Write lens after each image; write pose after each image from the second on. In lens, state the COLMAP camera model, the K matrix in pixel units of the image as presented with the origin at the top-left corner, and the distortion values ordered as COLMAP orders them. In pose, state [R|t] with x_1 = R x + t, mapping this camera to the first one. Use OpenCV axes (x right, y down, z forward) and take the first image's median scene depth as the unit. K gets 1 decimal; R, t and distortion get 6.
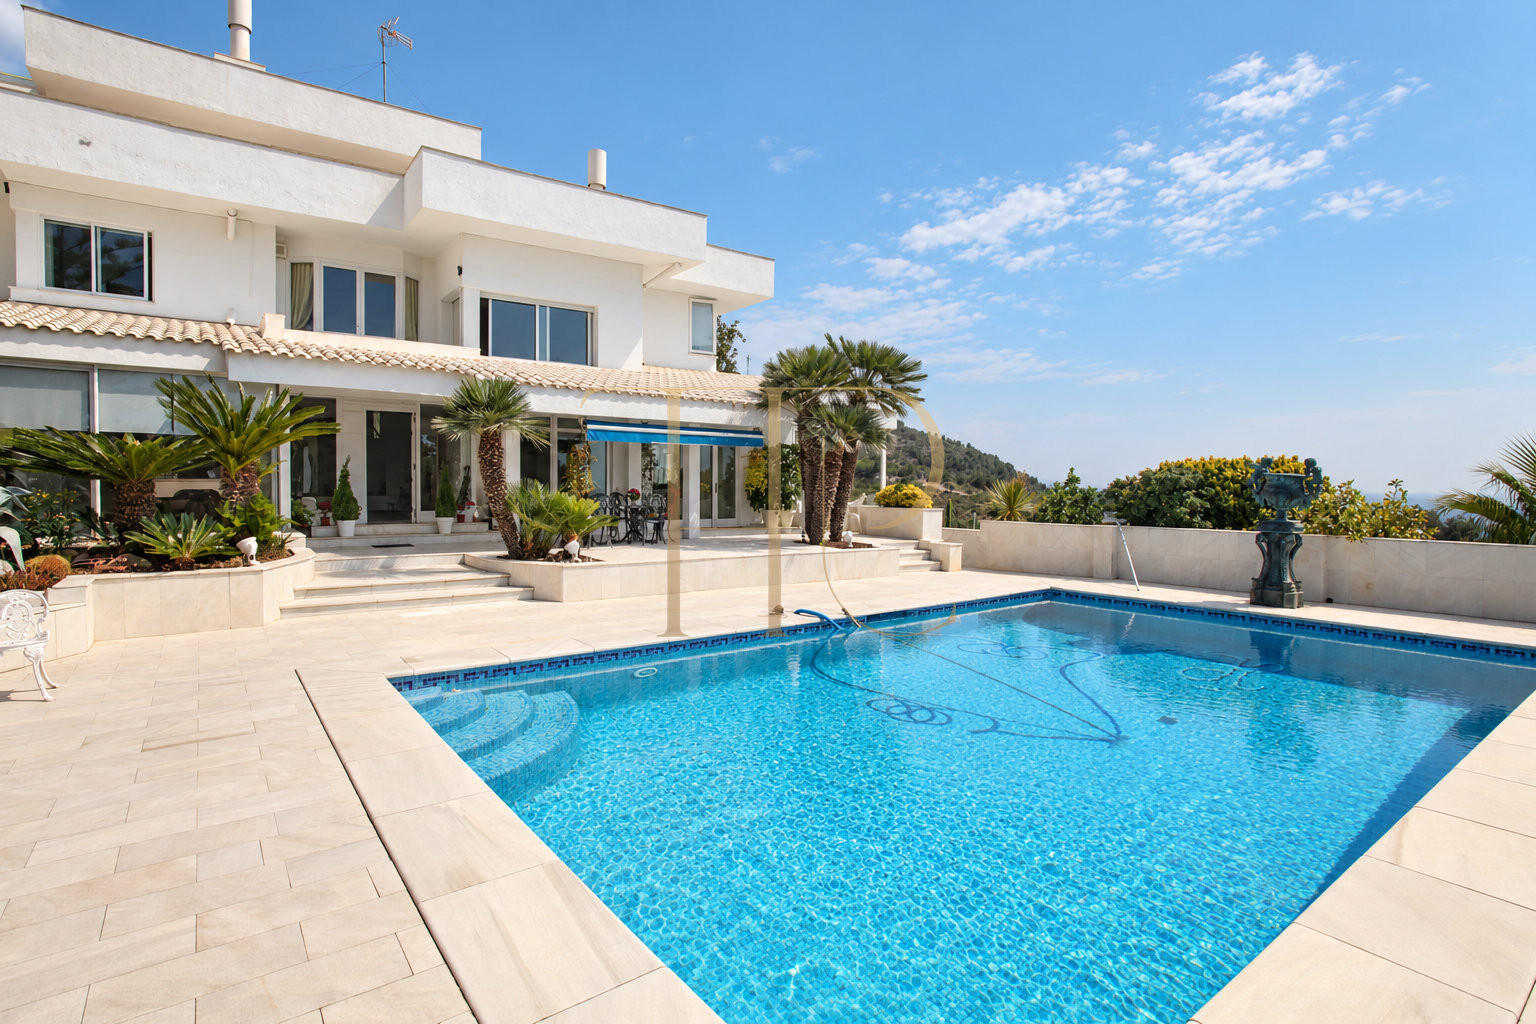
lens RADIAL K [[764.9, 0, 768.0], [0, 764.9, 512.0], [0, 0, 1]] dist [-0.015170, -0.000088]
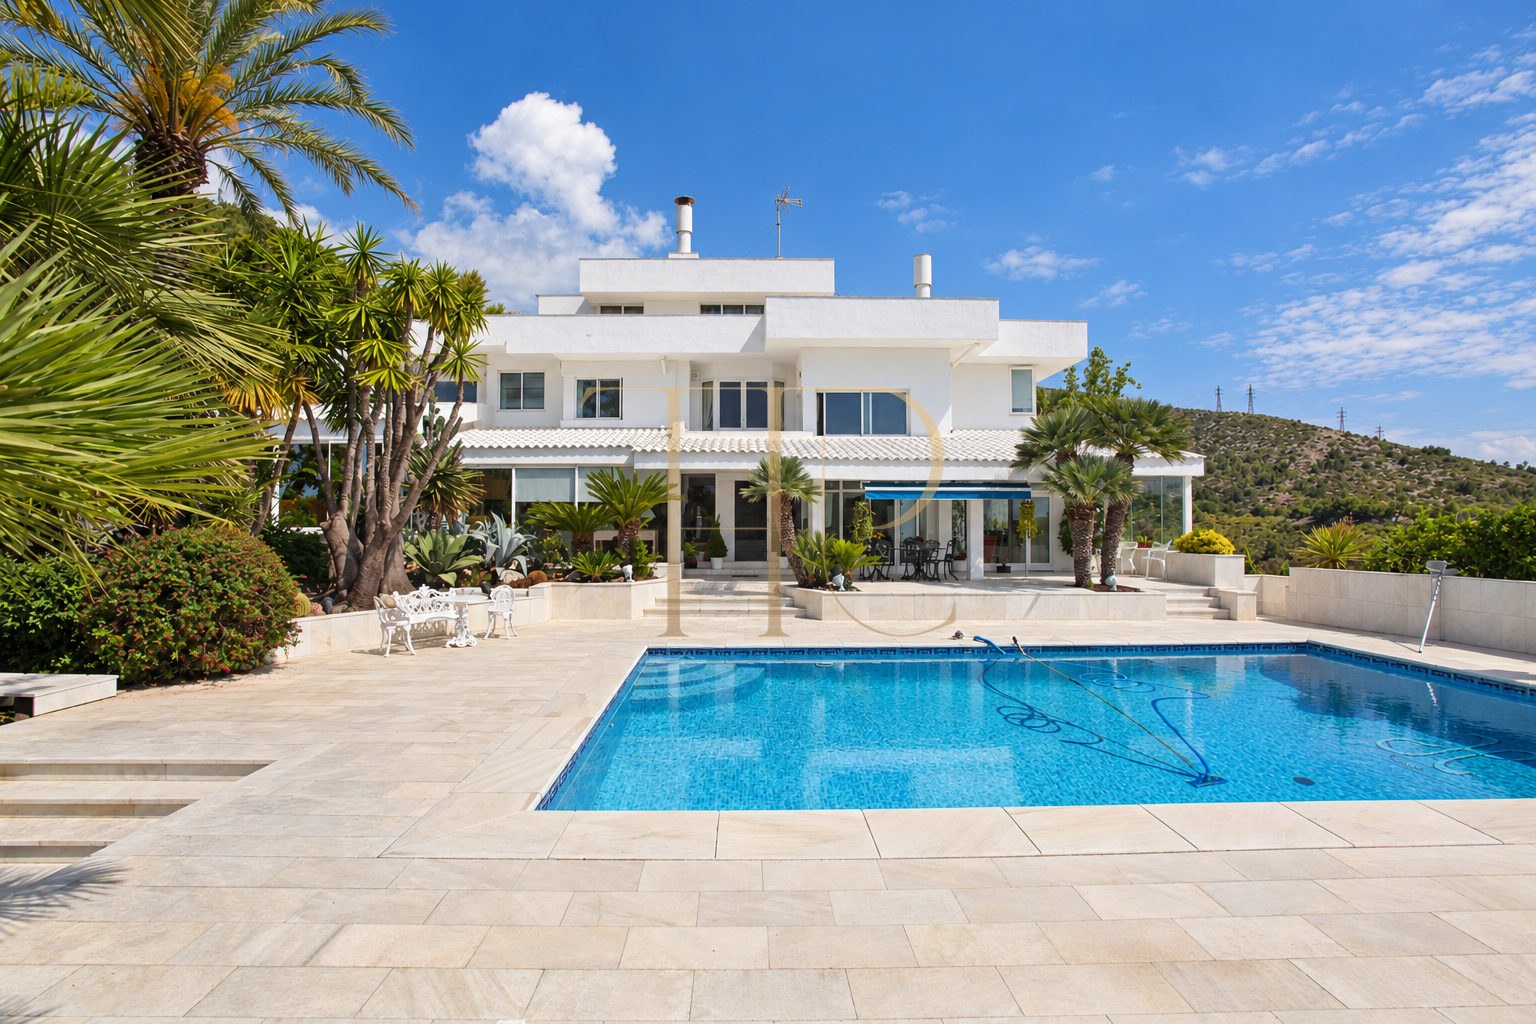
lens RADIAL K [[689.6, 0, 768.0], [0, 689.6, 512.0], [0, 0, 1]] dist [-0.001281, -0.000052]
pose [[0.848730, -0.019531, -0.528466, 0.206570], [-0.013918, 0.998147, -0.059241, 0.000817], [0.528643, 0.057635, 0.846885, -0.067550]]
